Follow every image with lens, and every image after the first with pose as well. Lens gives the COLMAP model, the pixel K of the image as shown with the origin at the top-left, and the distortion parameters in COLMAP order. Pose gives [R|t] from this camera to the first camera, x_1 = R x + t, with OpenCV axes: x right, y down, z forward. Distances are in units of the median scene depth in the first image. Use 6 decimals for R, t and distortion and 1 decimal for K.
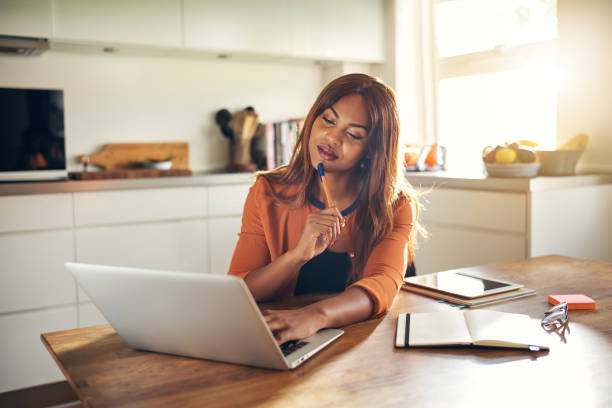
lens RADIAL K [[707.0, 0, 310.7], [0, 707.0, 183.7], [0, 0, 1]] dist [-0.022289, 0.033105]
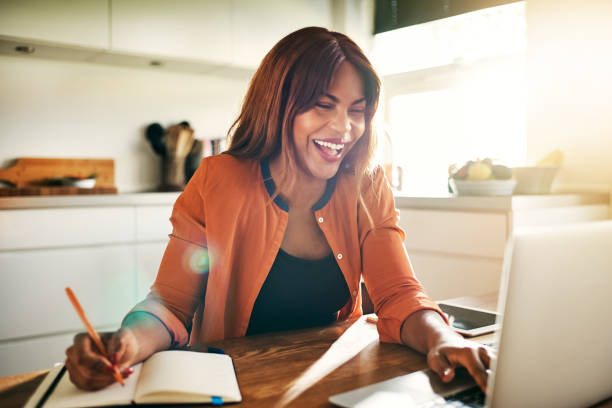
lens RADIAL K [[707.0, 0, 310.7], [0, 707.0, 183.7], [0, 0, 1]] dist [-0.022289, 0.033105]
pose [[0.995290, 0.010658, 0.096355, -0.014517], [-0.006040, 0.998825, -0.048092, 0.014674], [-0.096754, 0.047284, 0.994185, 0.106385]]
